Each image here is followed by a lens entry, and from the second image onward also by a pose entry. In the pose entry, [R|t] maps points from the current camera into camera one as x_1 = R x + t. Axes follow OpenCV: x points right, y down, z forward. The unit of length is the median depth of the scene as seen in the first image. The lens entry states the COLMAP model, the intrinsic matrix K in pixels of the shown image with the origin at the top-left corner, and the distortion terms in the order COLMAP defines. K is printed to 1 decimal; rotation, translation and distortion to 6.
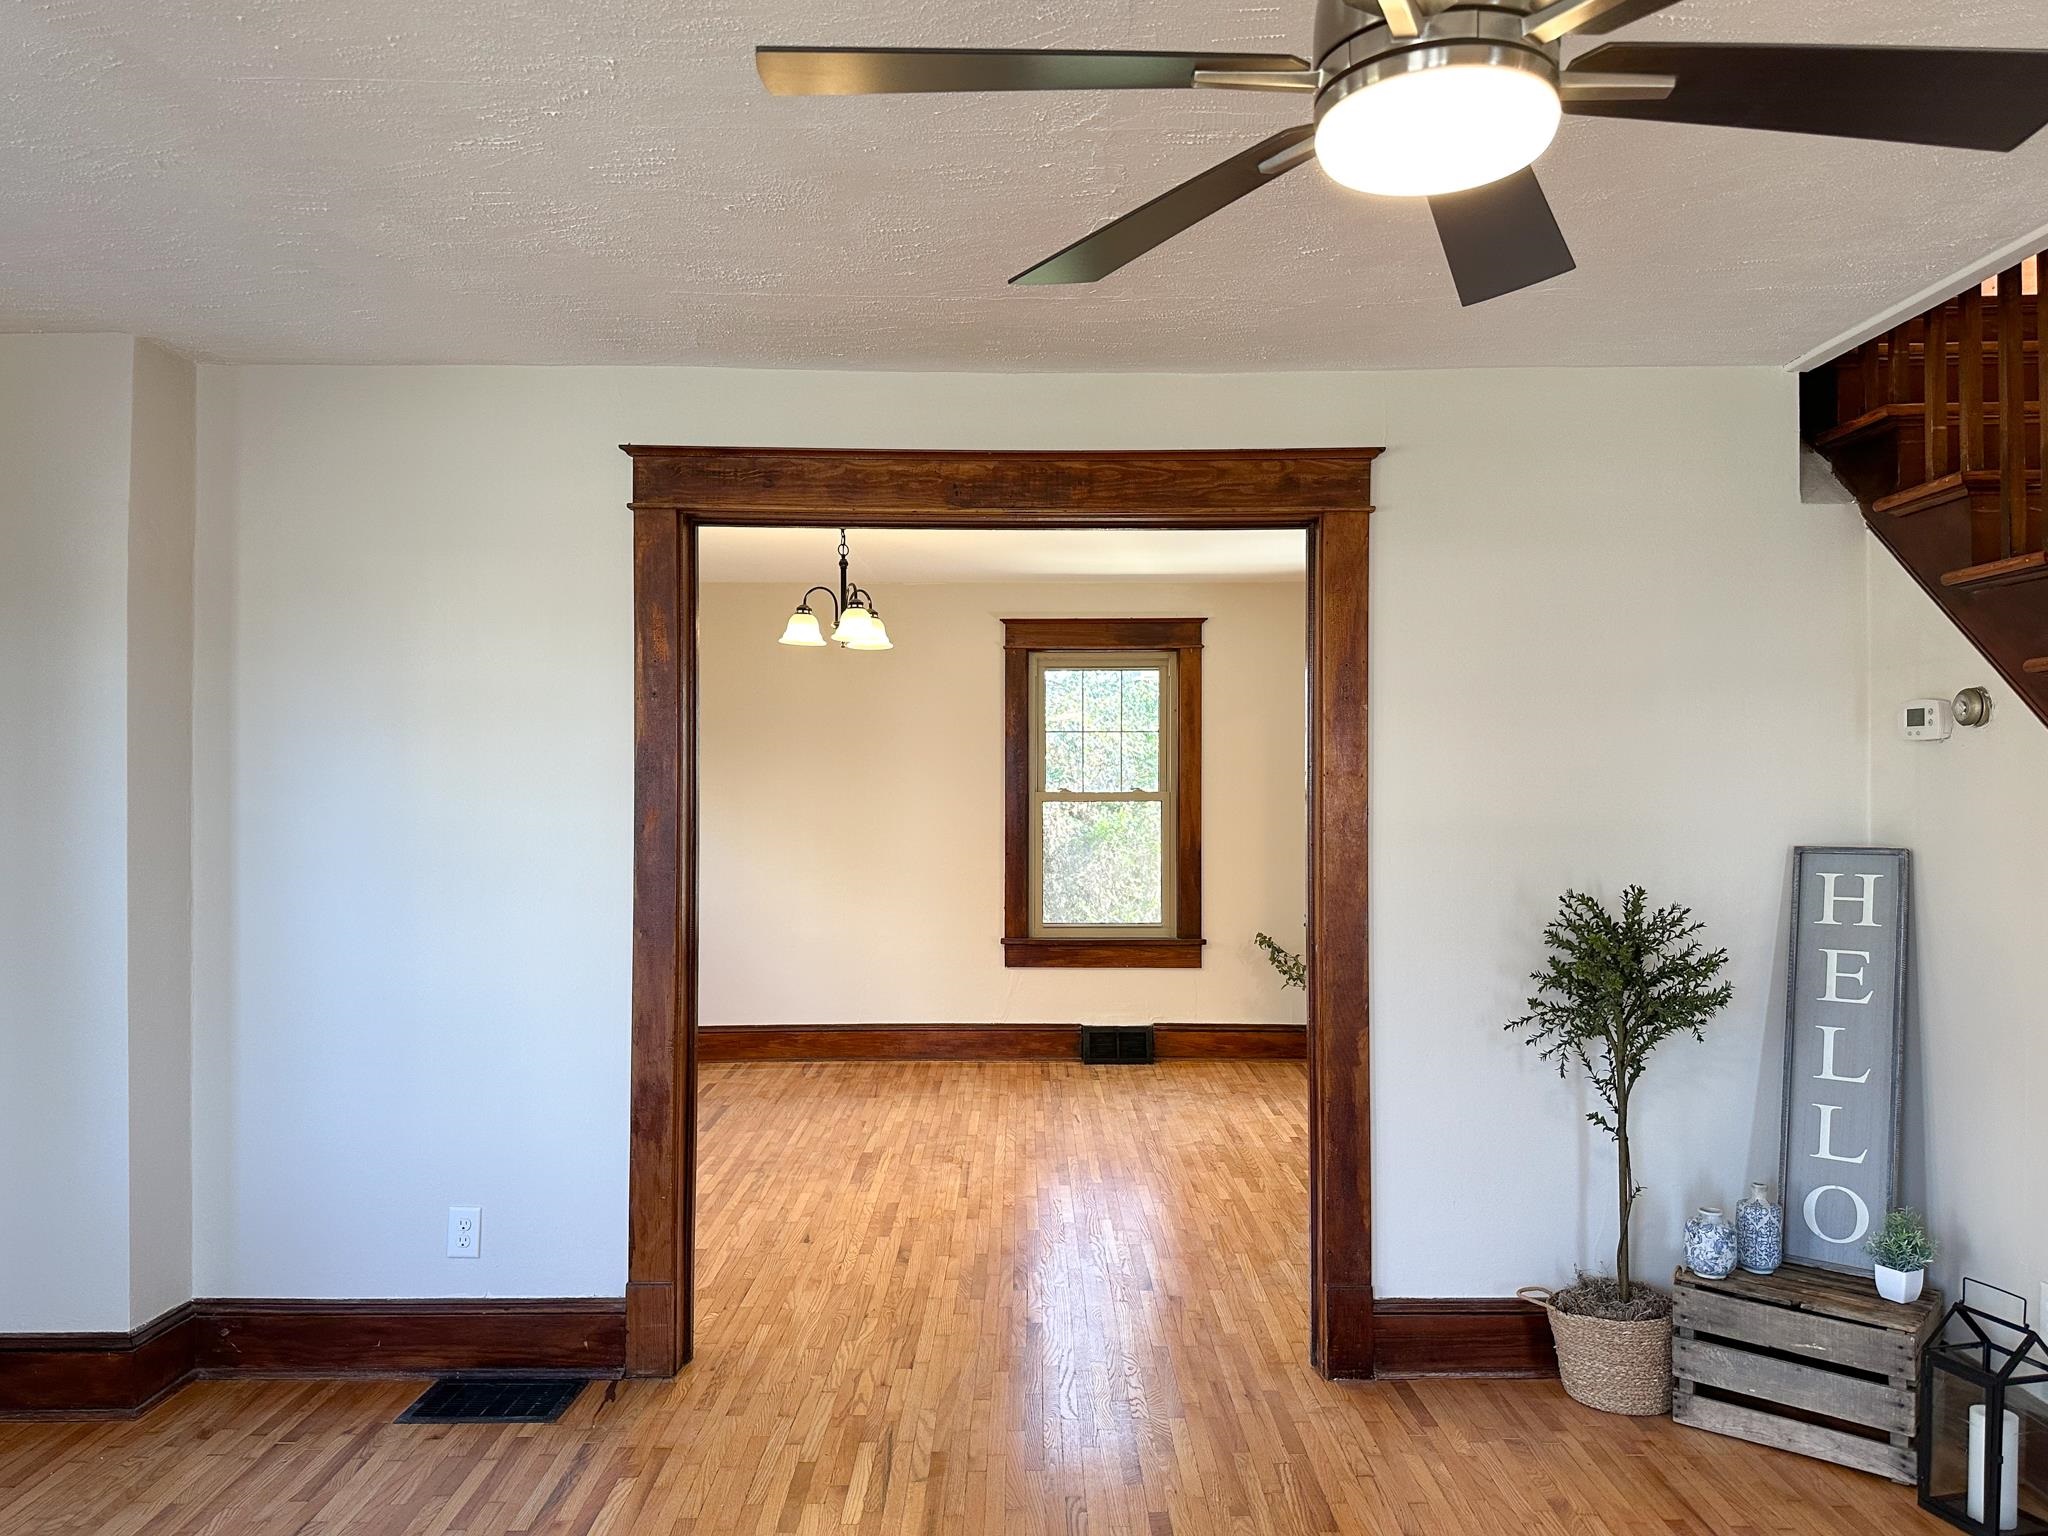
lens RADIAL K [[1516.9, 0, 1027.3], [0, 1516.9, 773.7], [0, 0, 1]] dist [0.037742, -0.041845]
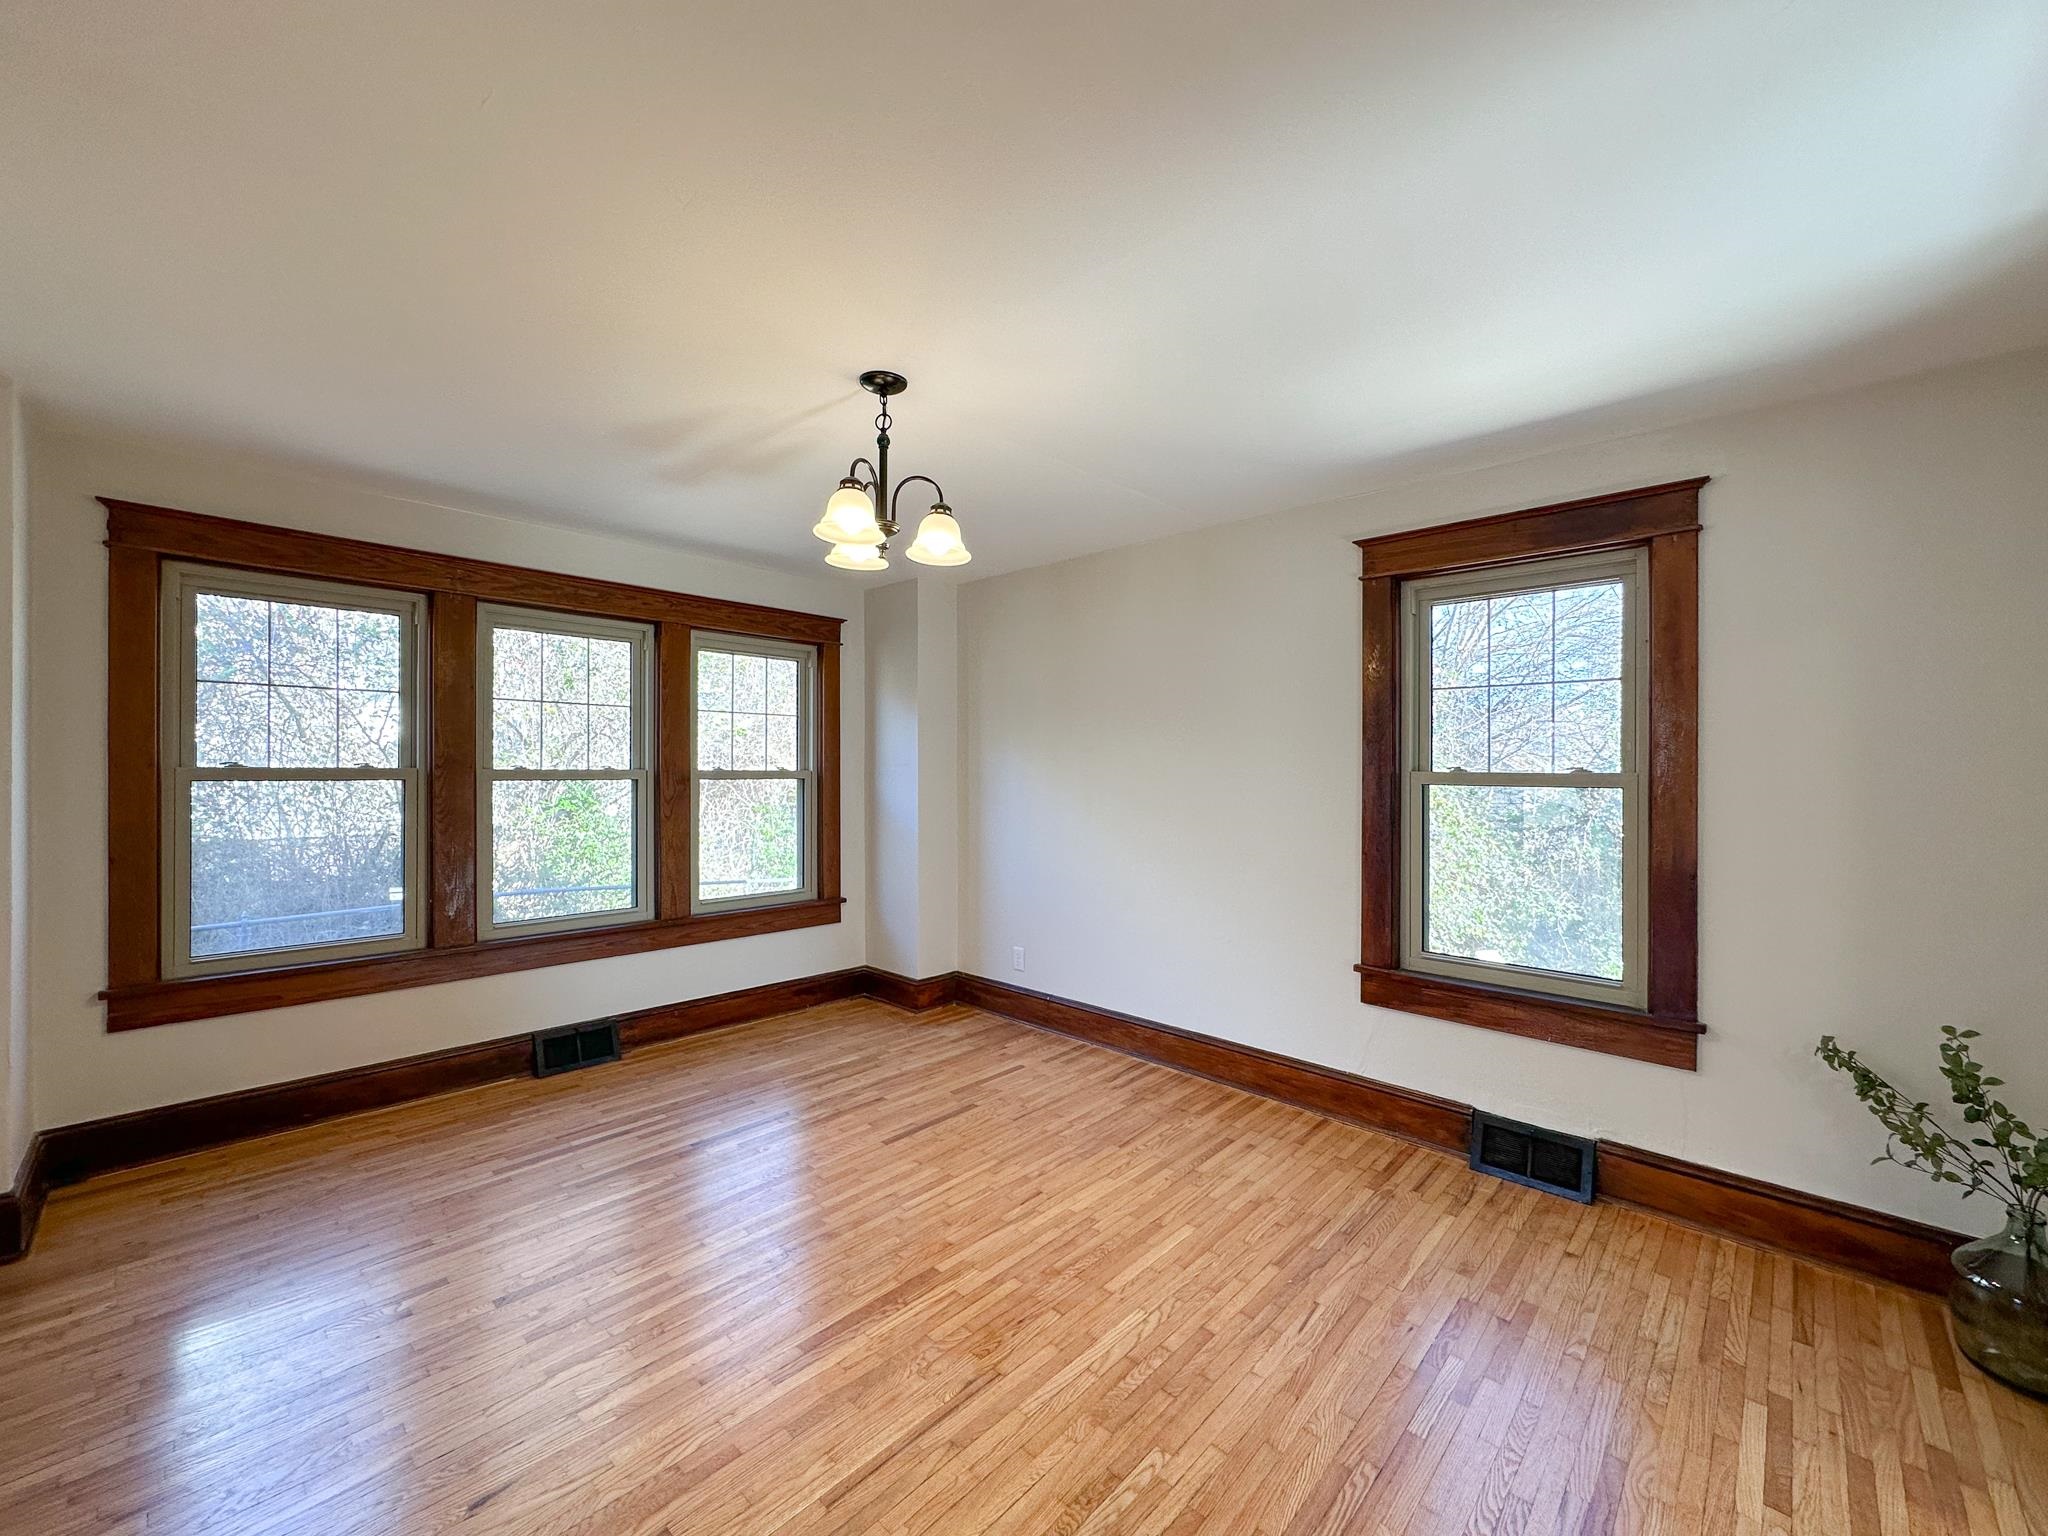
lens RADIAL K [[830.4, 0, 1008.3], [0, 830.4, 764.3], [0, 0, 1]] dist [-0.005284, 0.000716]
pose [[0.717607, 0.005749, -0.696424, 0.297830], [-0.005386, 0.999982, 0.002705, 0.017331], [0.696427, 0.001810, 0.717625, 1.180934]]
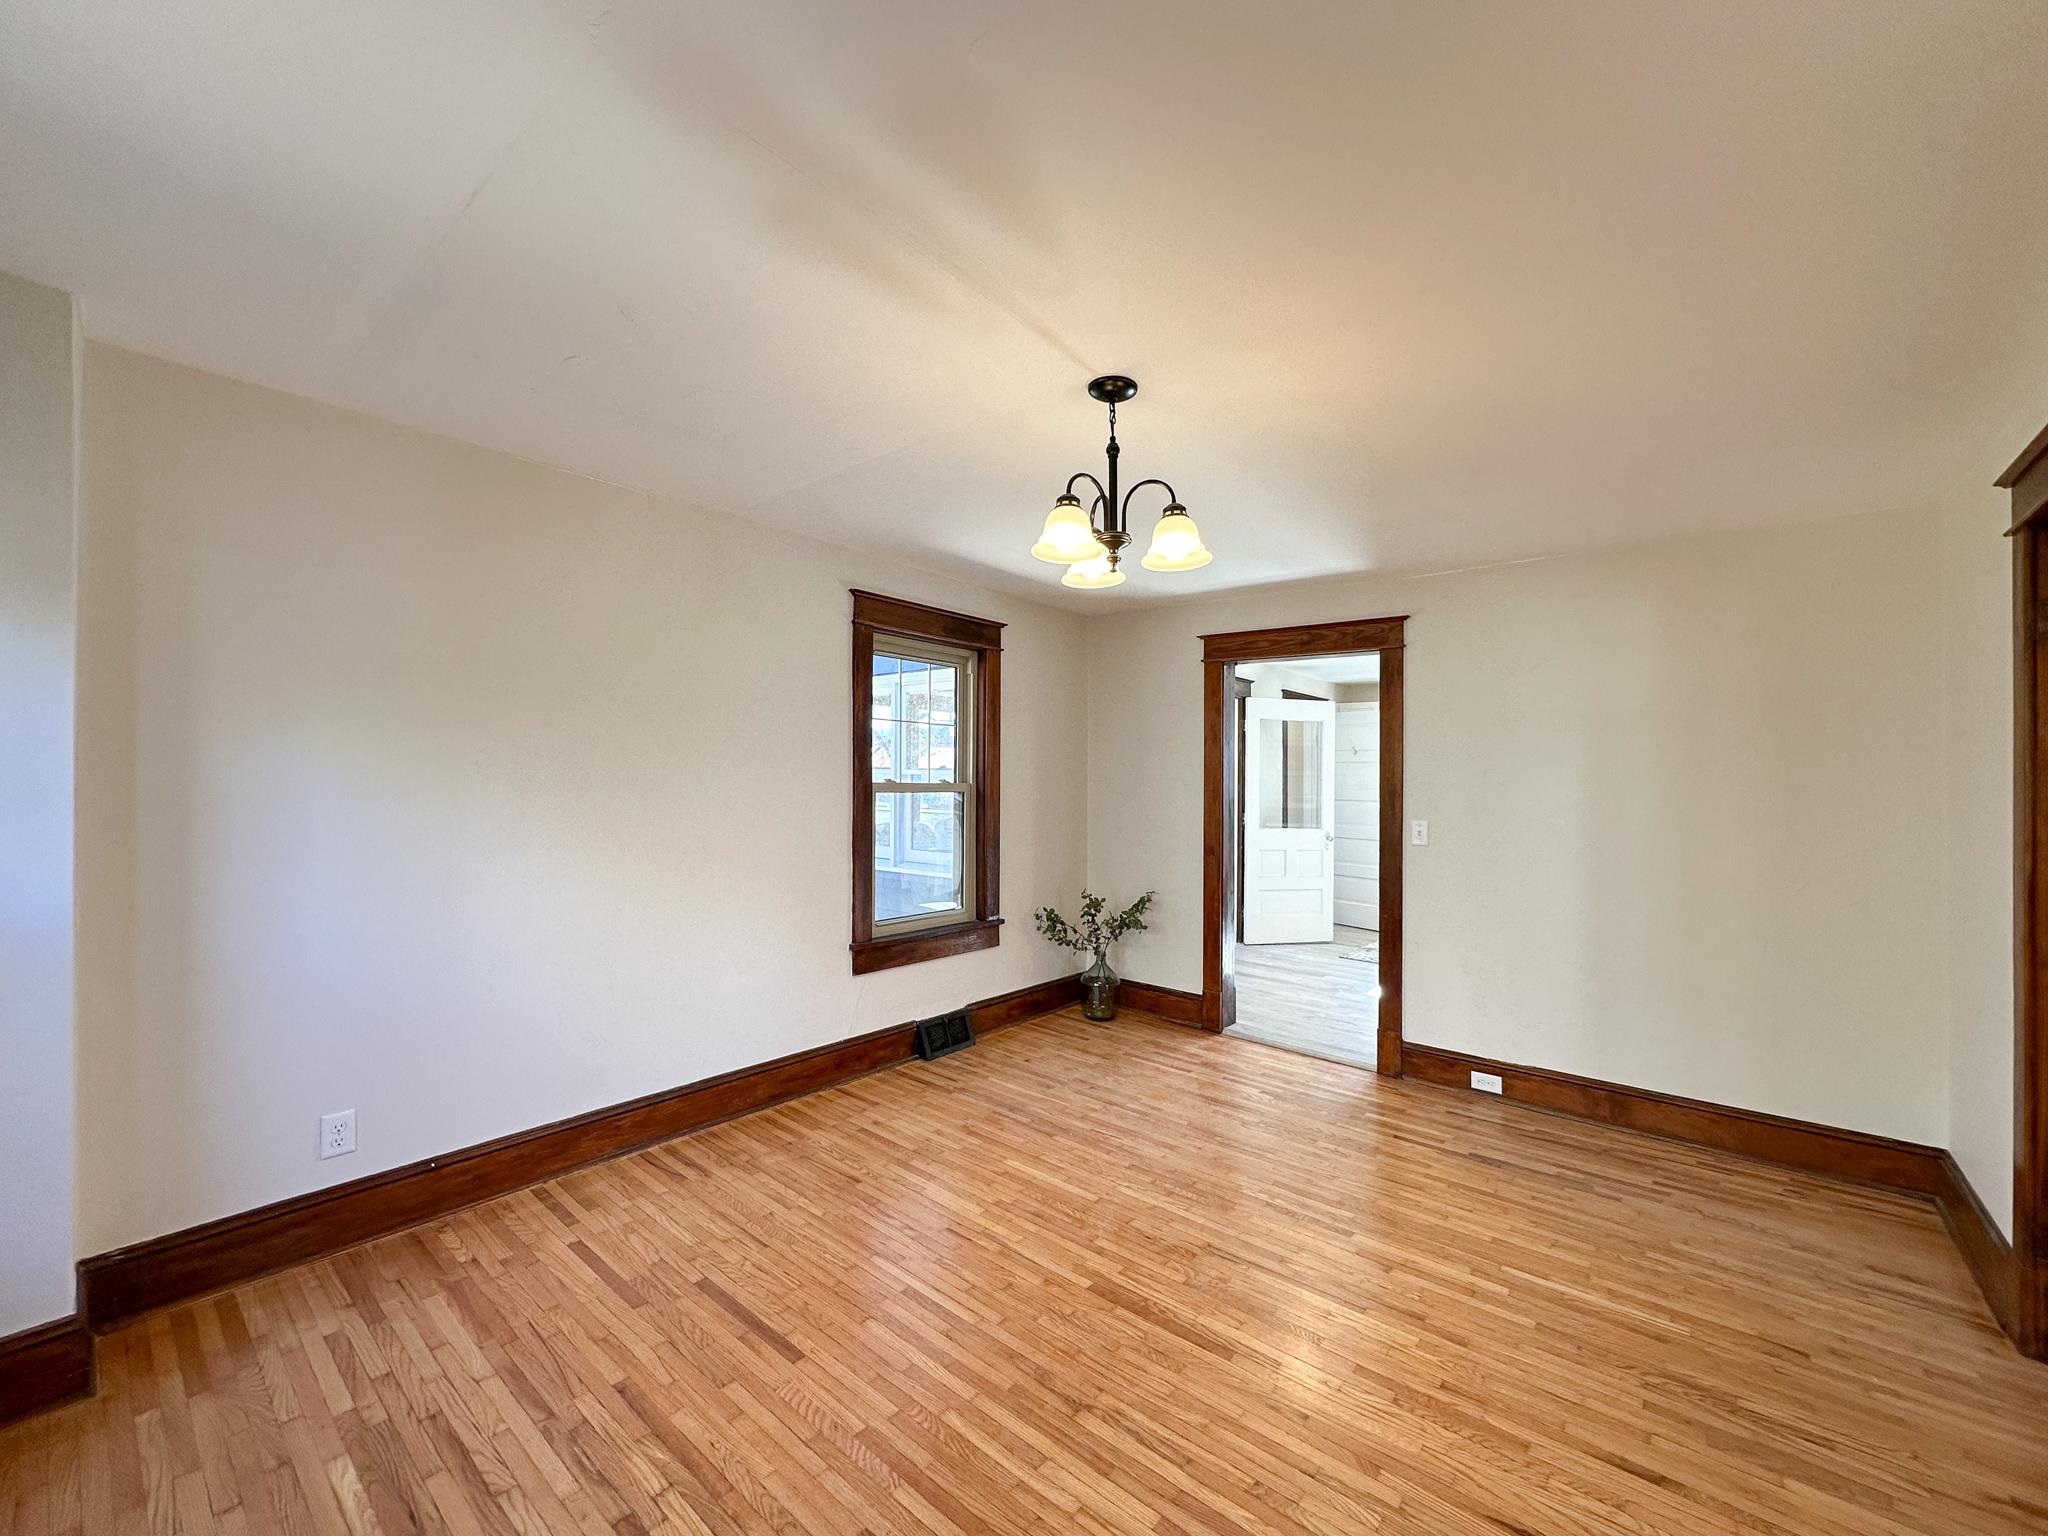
lens RADIAL K [[830.4, 0, 1048.1], [0, 830.4, 781.7], [0, 0, 1]] dist [-0.005284, 0.000716]
pose [[0.622628, 0.009597, 0.782459, -0.672397], [-0.020757, 0.999775, 0.004255, 0.015649], [-0.782242, -0.018891, 0.622688, 1.232023]]
